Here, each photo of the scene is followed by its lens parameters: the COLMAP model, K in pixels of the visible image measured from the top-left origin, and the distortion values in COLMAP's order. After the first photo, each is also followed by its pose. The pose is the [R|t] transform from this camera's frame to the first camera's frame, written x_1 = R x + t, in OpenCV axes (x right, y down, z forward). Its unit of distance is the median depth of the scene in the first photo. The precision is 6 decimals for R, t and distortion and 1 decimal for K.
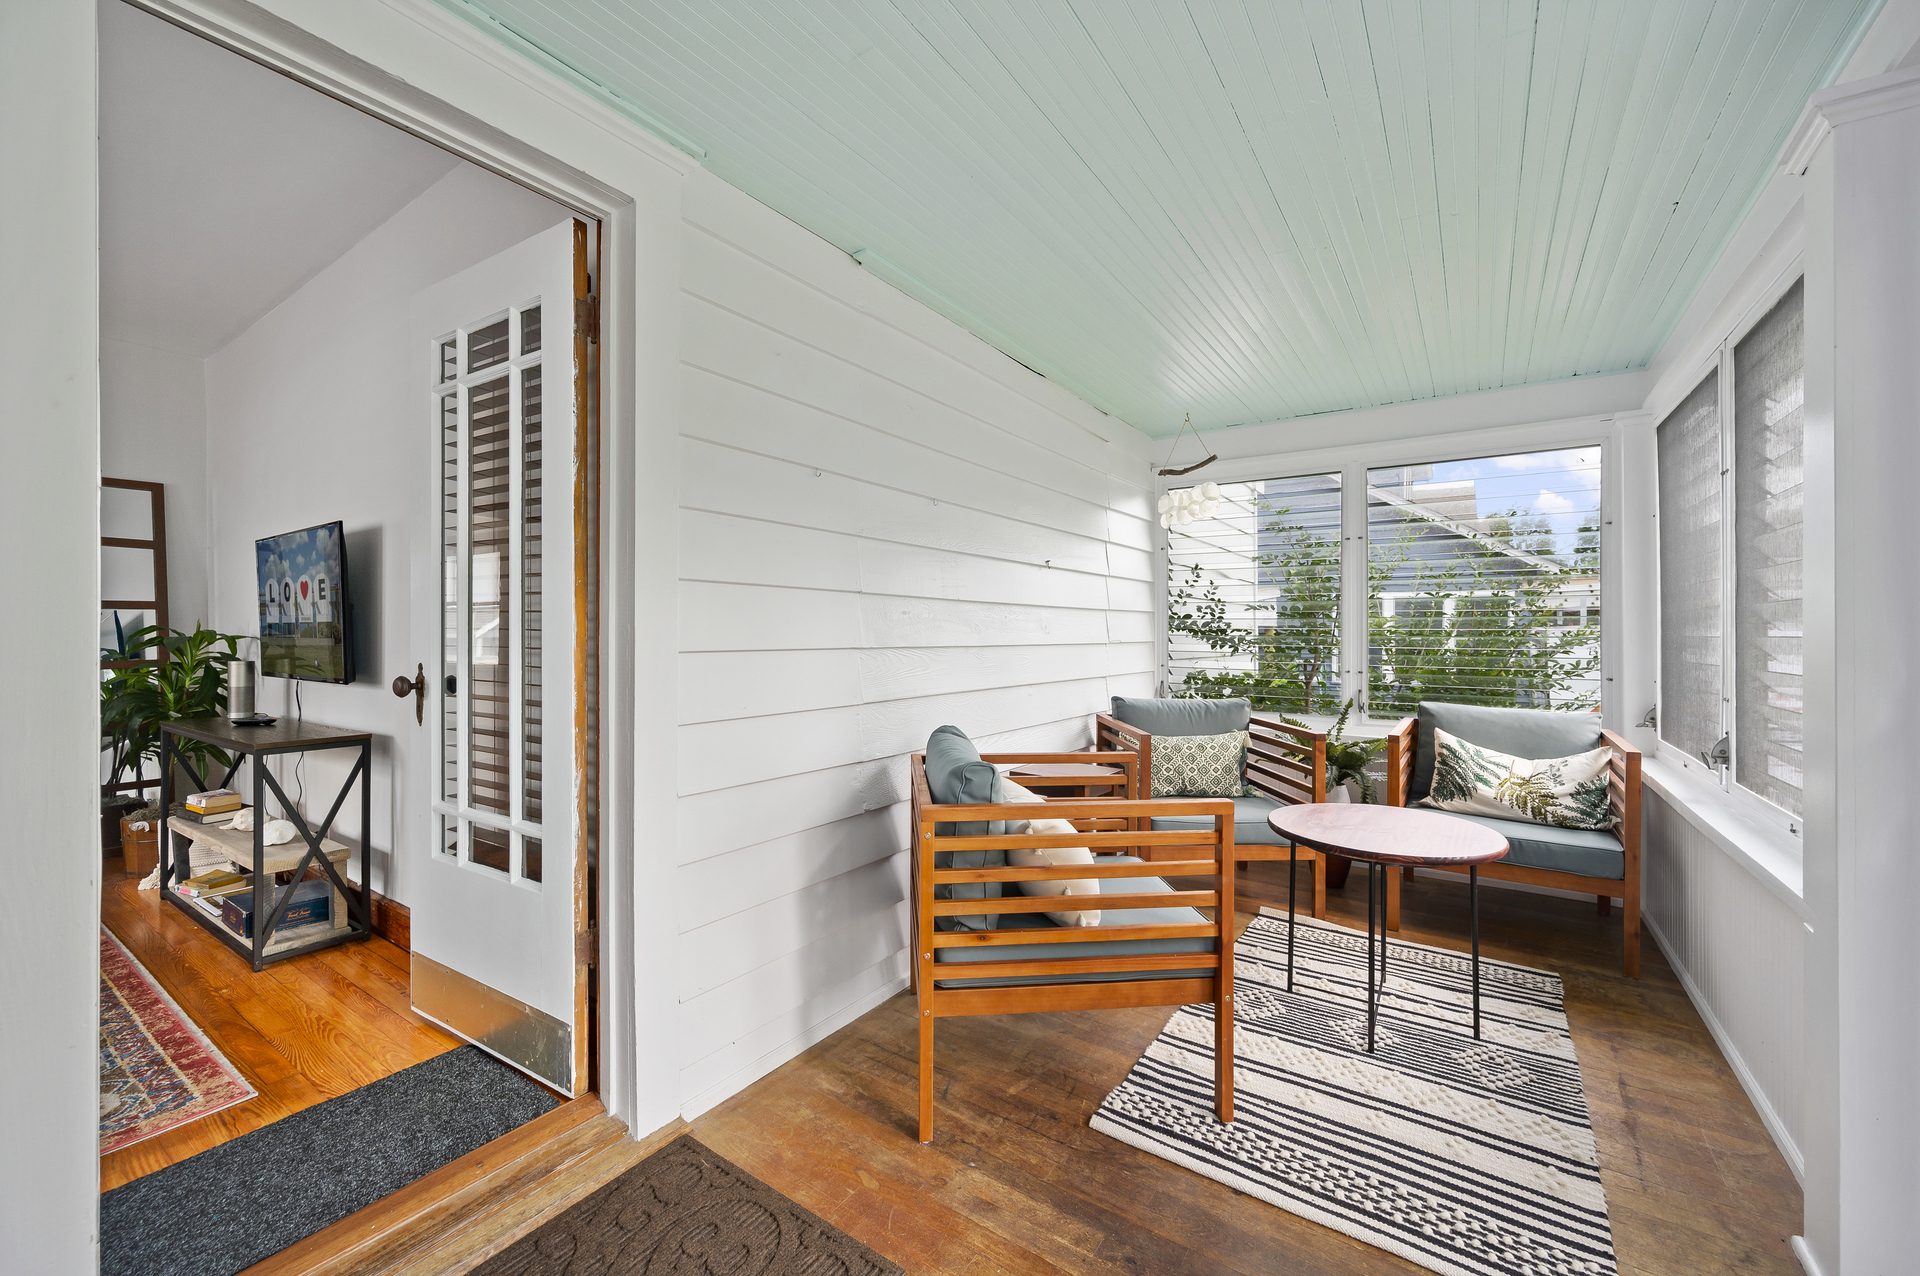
lens RADIAL K [[759.9, 0, 959.7], [0, 759.9, 631.7], [0, 0, 1]] dist [-0.002239, -0.000012]
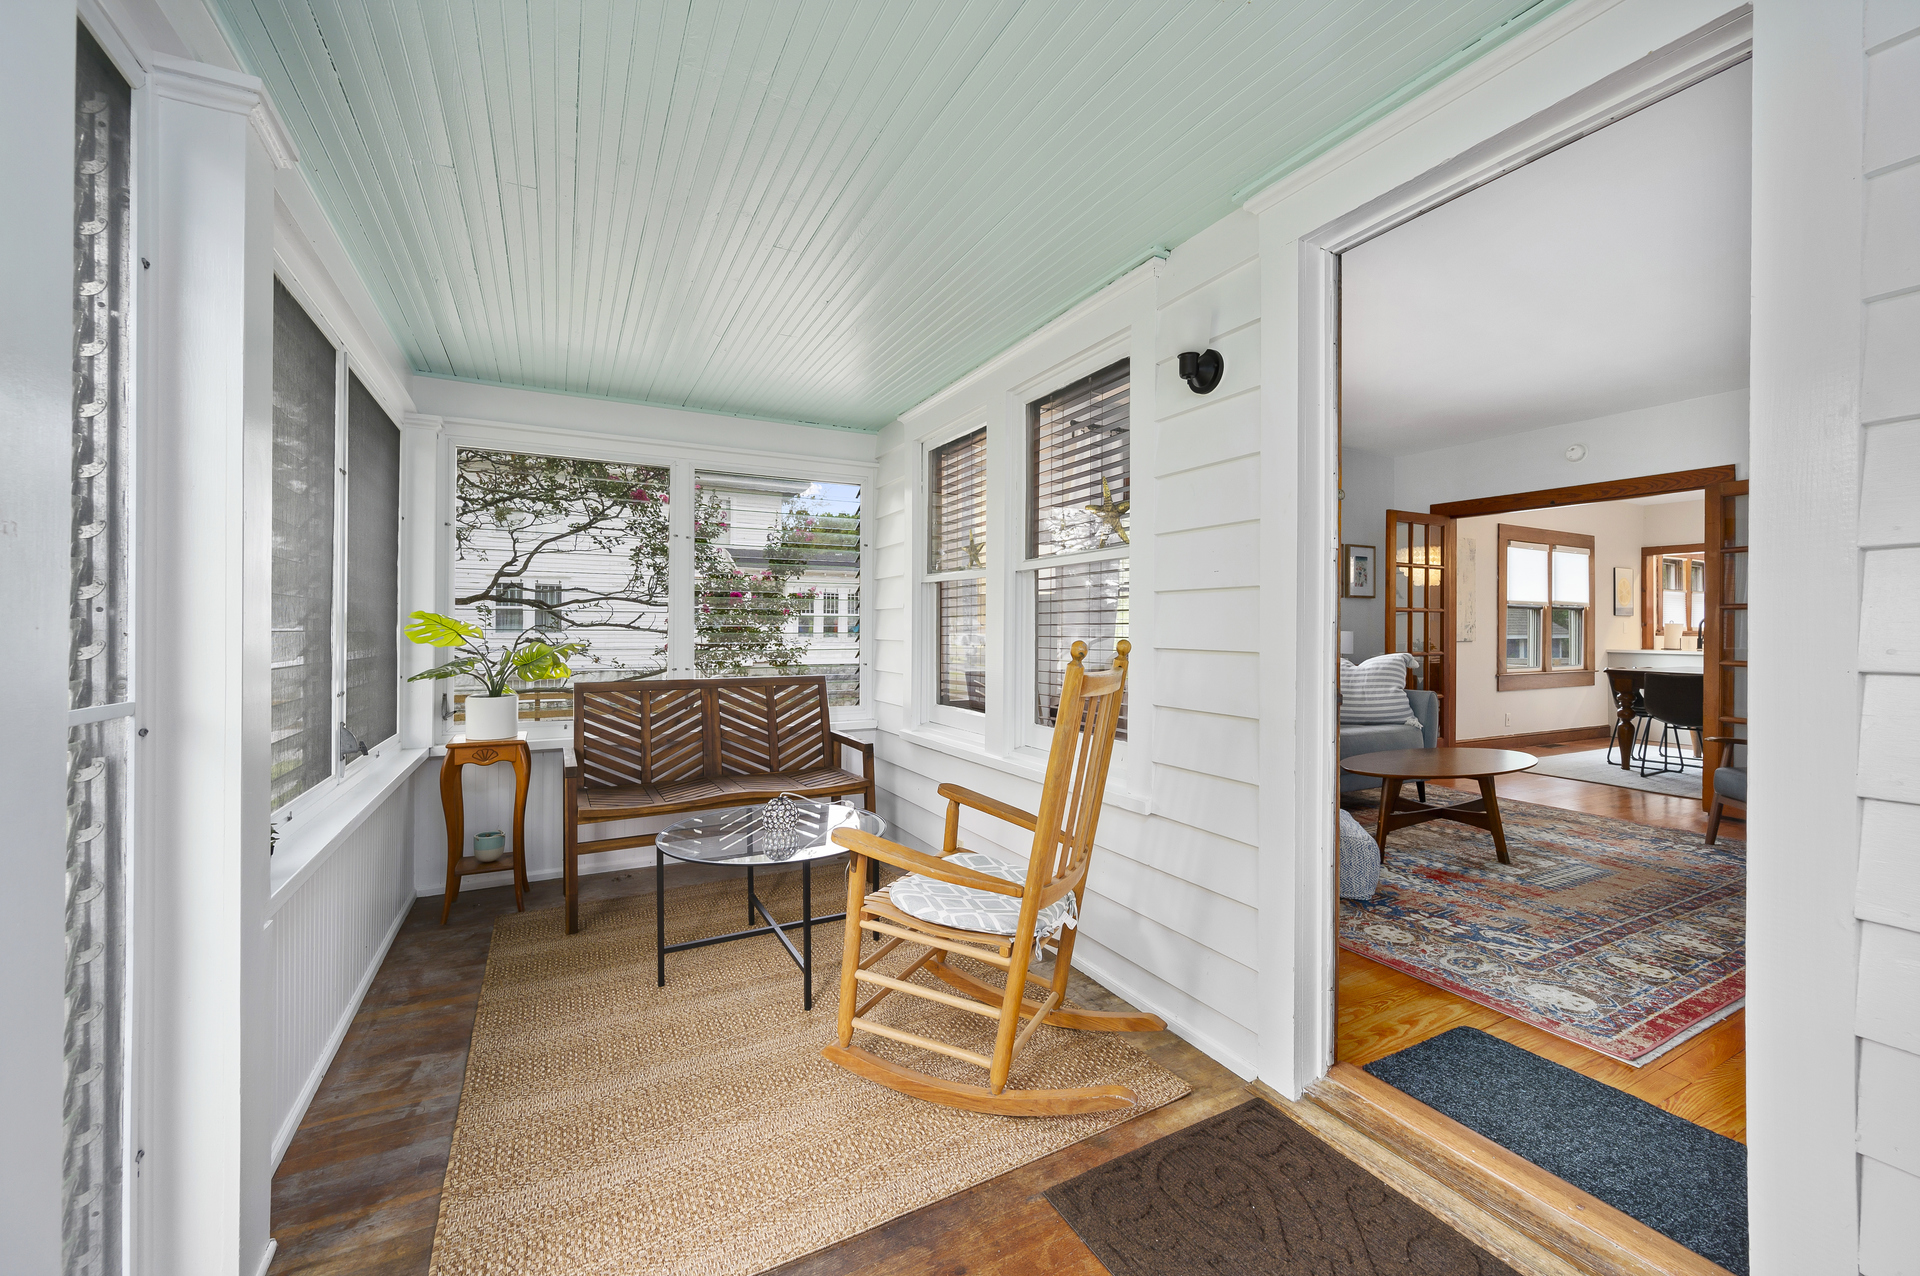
lens RADIAL K [[759.9, 0, 960.9], [0, 759.9, 630.7], [0, 0, 1]] dist [-0.002239, -0.000012]
pose [[-0.468243, -0.001312, -0.883599, 0.516857], [-0.007876, 0.999965, 0.002689, -0.001965], [0.883565, 0.008219, -0.468237, 0.715301]]
